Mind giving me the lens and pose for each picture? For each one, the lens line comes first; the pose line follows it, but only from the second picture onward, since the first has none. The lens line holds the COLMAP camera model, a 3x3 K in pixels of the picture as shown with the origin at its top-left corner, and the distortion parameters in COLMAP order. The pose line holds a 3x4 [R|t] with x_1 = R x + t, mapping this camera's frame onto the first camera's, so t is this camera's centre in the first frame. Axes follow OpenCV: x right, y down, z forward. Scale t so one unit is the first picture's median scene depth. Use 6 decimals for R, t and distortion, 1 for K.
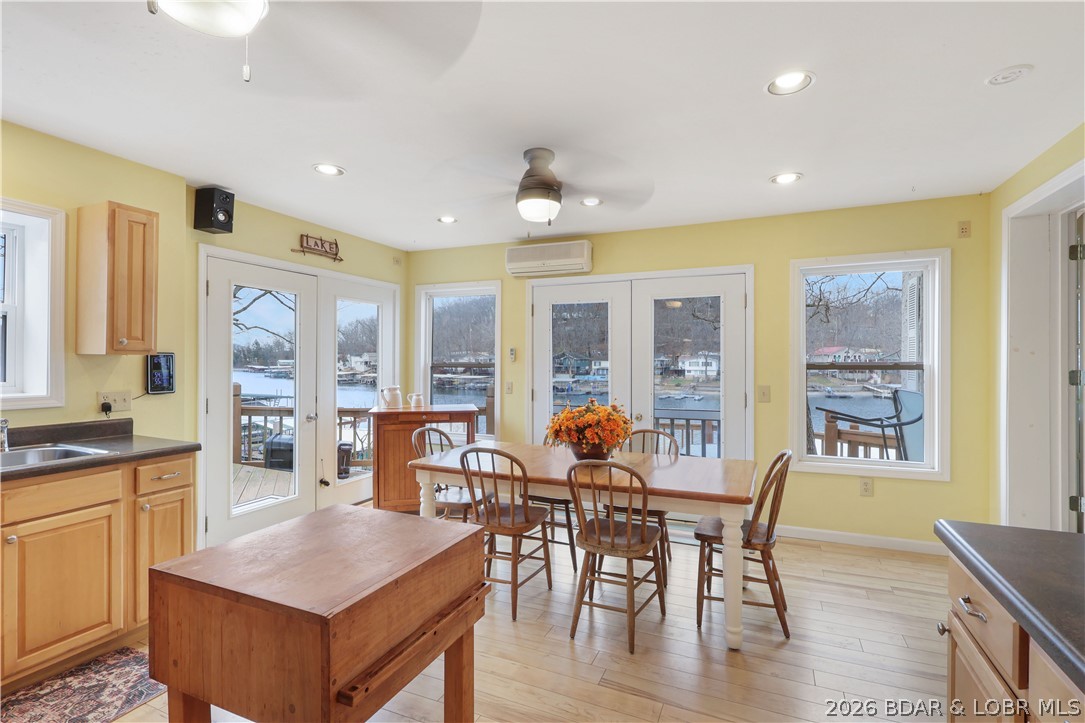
lens RADIAL K [[514.4, 0, 545.9], [0, 514.4, 360.1], [0, 0, 1]] dist [-0.008101, 0.002463]
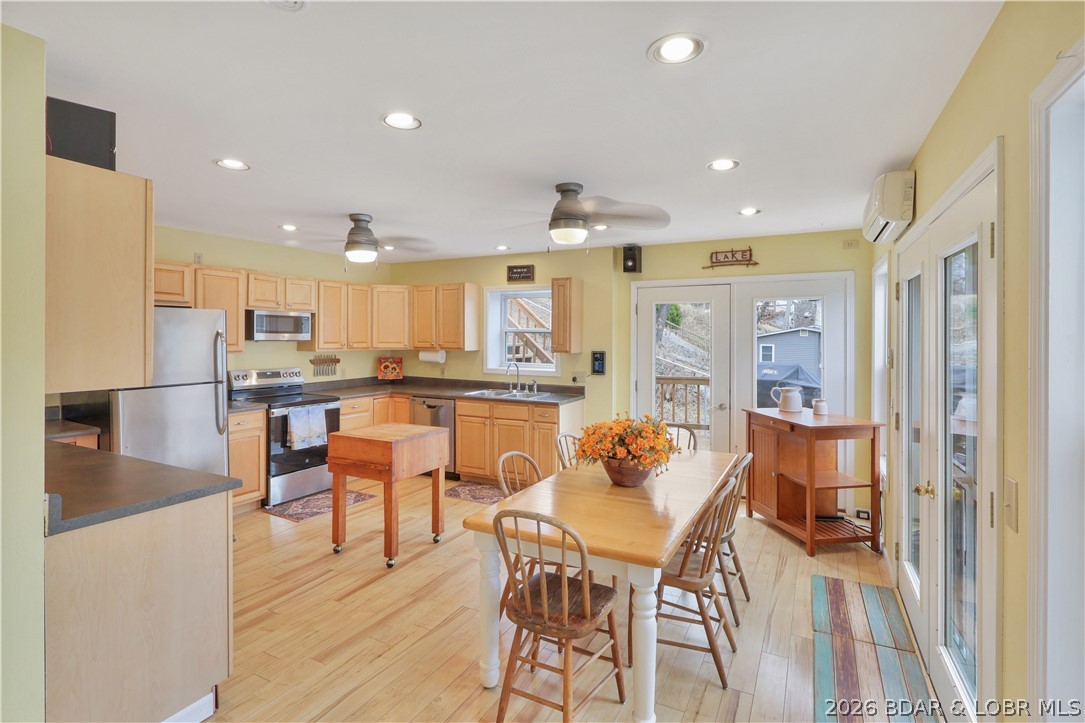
lens RADIAL K [[514.4, 0, 539.6], [0, 514.4, 336.4], [0, 0, 1]] dist [-0.008101, 0.002463]
pose [[-0.061752, -0.003805, -0.998084, 0.756315], [-0.001552, 0.999992, -0.003716, -0.043229], [0.998090, 0.001319, -0.061757, 0.677260]]
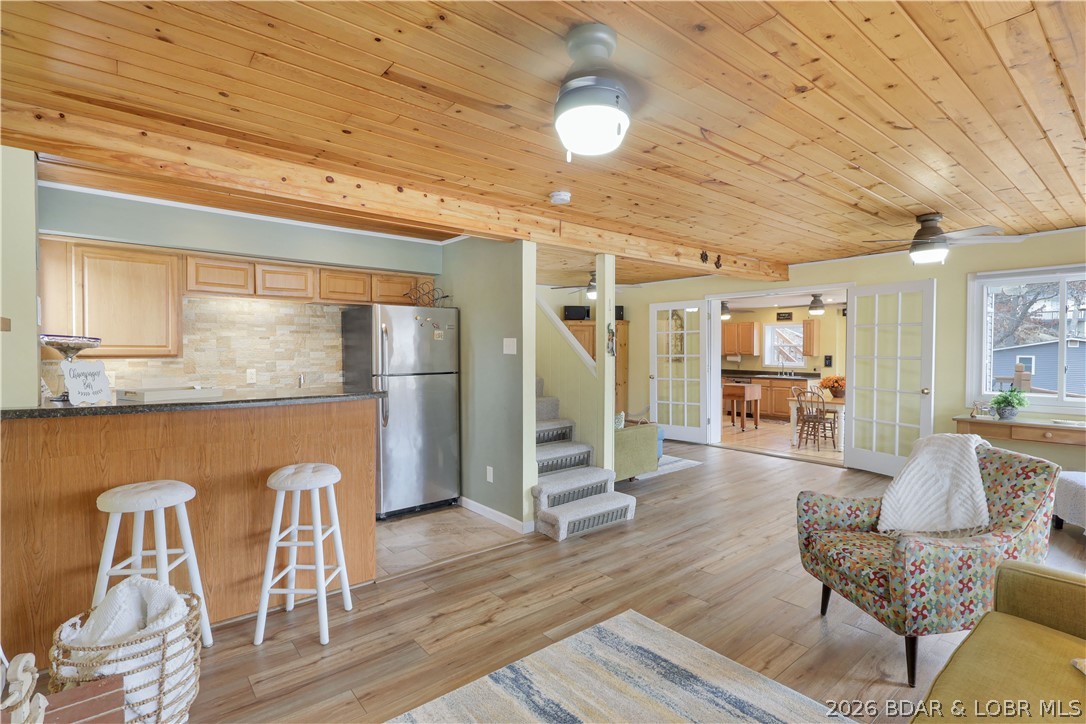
lens RADIAL K [[514.9, 0, 546.9], [0, 514.9, 359.5], [0, 0, 1]] dist [-0.008101, 0.002463]
pose [[-0.442310, 0.019176, -0.896657, 2.425830], [0.003033, 0.999798, 0.019885, -0.047142], [0.896857, 0.006076, -0.442279, 0.617115]]
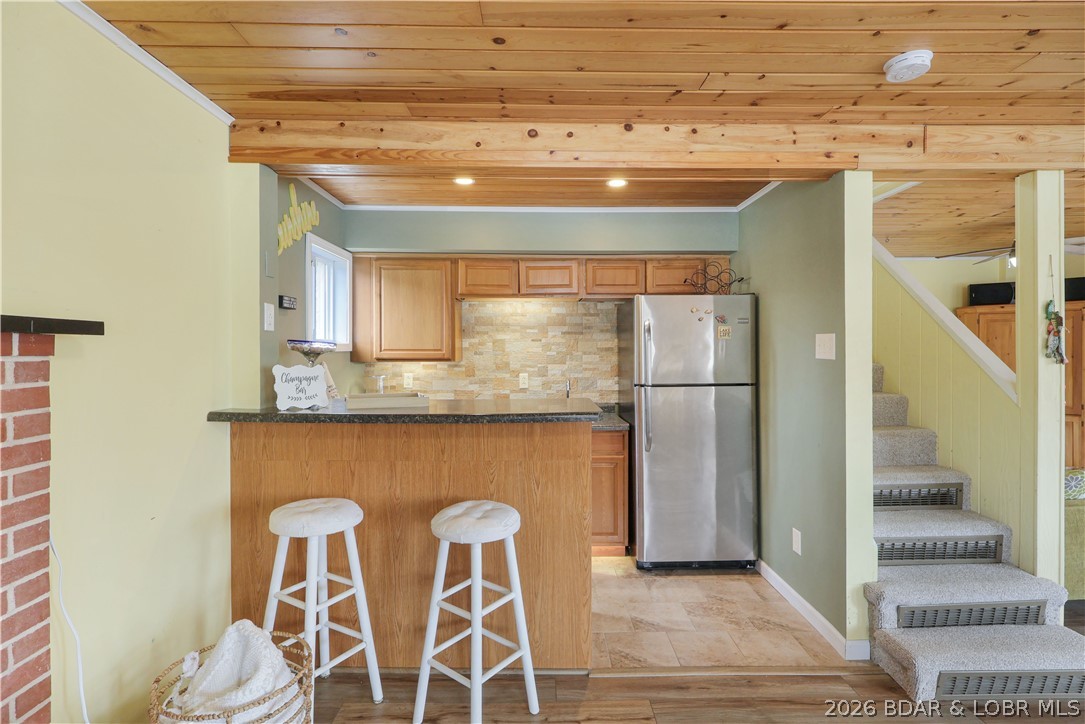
lens RADIAL K [[514.4, 0, 544.9], [0, 514.4, 352.2], [0, 0, 1]] dist [-0.008101, 0.002463]
pose [[-0.908389, 0.005211, -0.418094, 2.140326], [0.005991, 0.999982, -0.000553, -0.048345], [0.418084, -0.003007, -0.908403, 0.536798]]
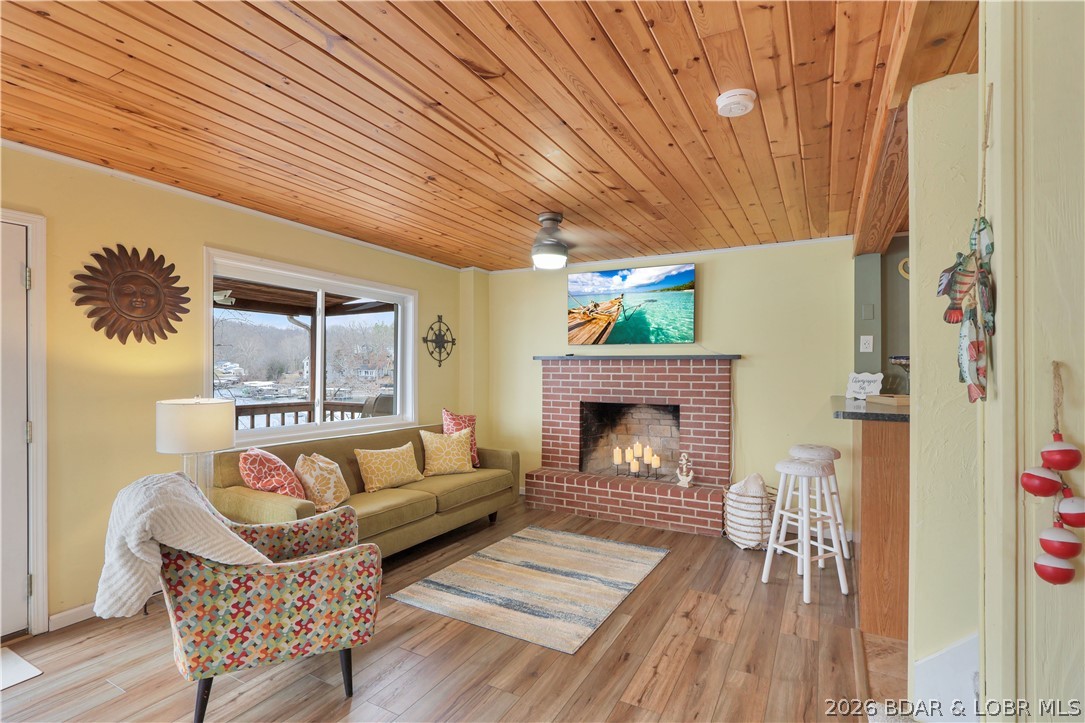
lens RADIAL K [[514.4, 0, 541.5], [0, 514.4, 371.8], [0, 0, 1]] dist [-0.008101, 0.002463]
pose [[0.081879, -0.006985, 0.996618, 1.199696], [-0.004868, 0.999961, 0.007409, -0.041989], [-0.996630, -0.005458, 0.081842, 0.413009]]
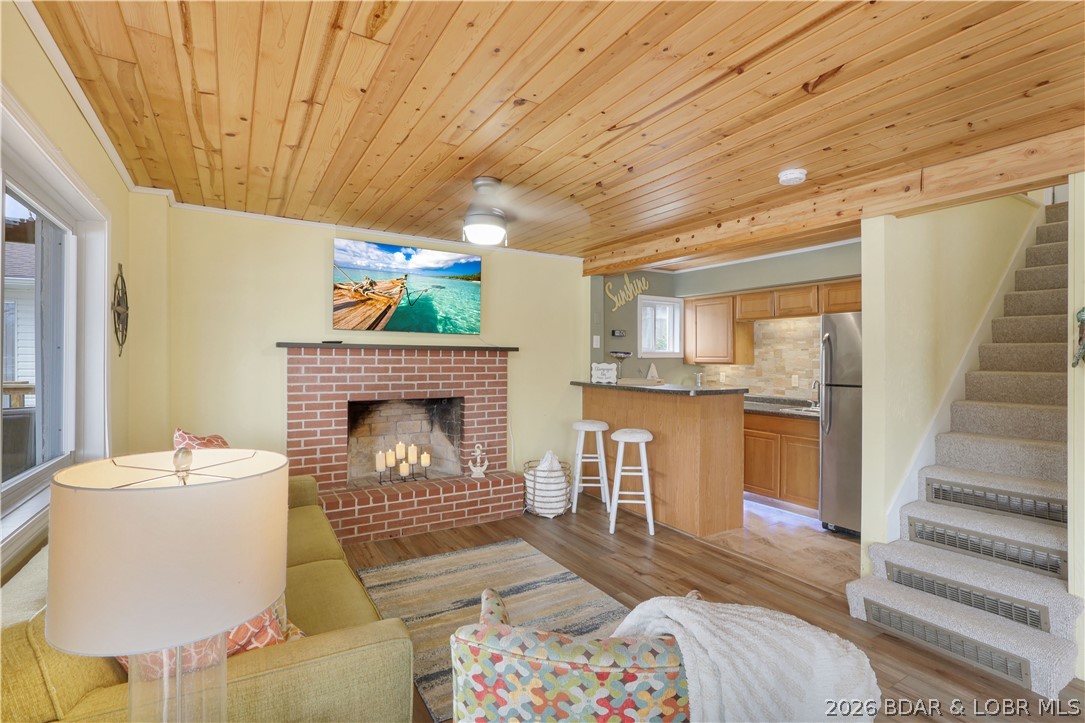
lens RADIAL K [[514.4, 0, 546.9], [0, 514.4, 360.9], [0, 0, 1]] dist [-0.008101, 0.002463]
pose [[-0.827713, -0.006399, 0.561115, 1.570721], [-0.006464, 0.999977, 0.001868, -0.042863], [-0.561115, -0.002081, -0.827735, 1.016251]]
